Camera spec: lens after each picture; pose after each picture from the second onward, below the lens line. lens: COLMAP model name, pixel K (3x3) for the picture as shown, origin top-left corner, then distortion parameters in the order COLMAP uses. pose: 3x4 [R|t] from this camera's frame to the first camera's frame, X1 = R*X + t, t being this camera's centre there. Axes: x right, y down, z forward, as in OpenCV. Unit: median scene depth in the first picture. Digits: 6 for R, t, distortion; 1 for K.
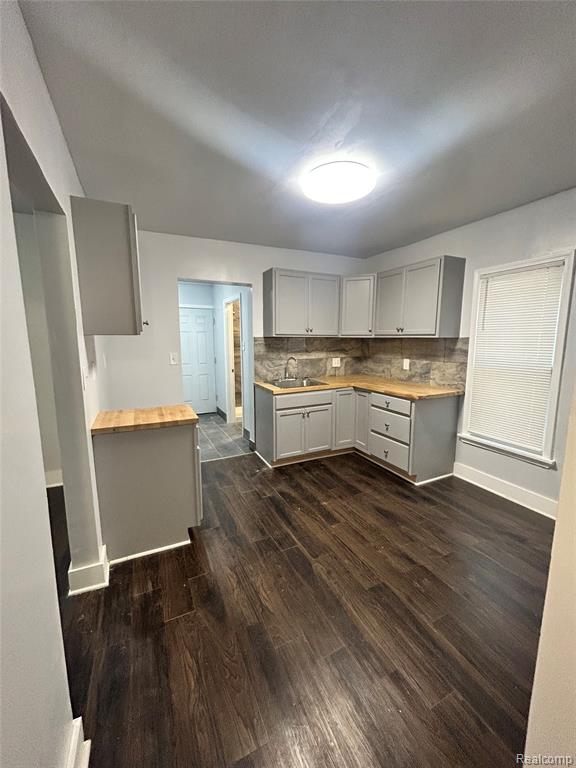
lens RADIAL K [[307.7, 0, 290.3], [0, 307.7, 380.9], [0, 0, 1]] dist [-0.000455, 0.000436]
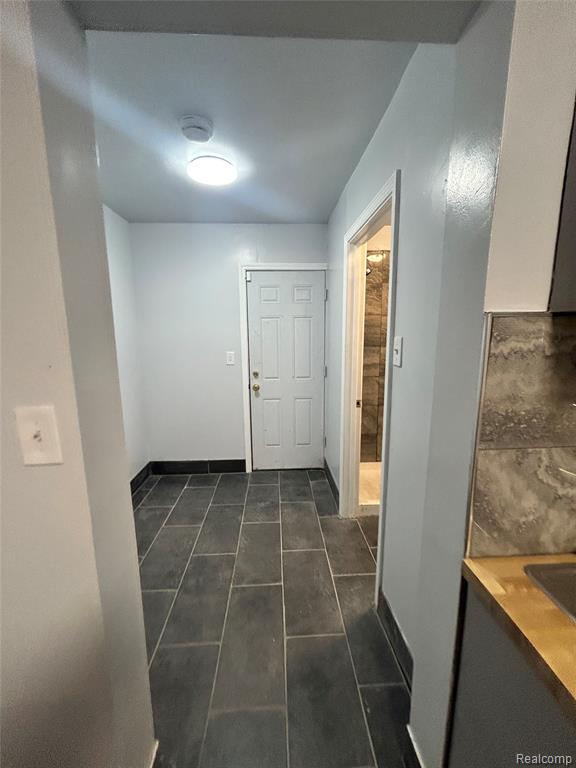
lens RADIAL K [[307.7, 0, 290.3], [0, 307.7, 380.9], [0, 0, 1]] dist [-0.000455, 0.000436]
pose [[0.918026, 0.055531, -0.392612, -0.128776], [-0.045898, 0.998371, 0.033888, -0.090326], [0.393855, -0.013090, 0.919079, 0.684502]]
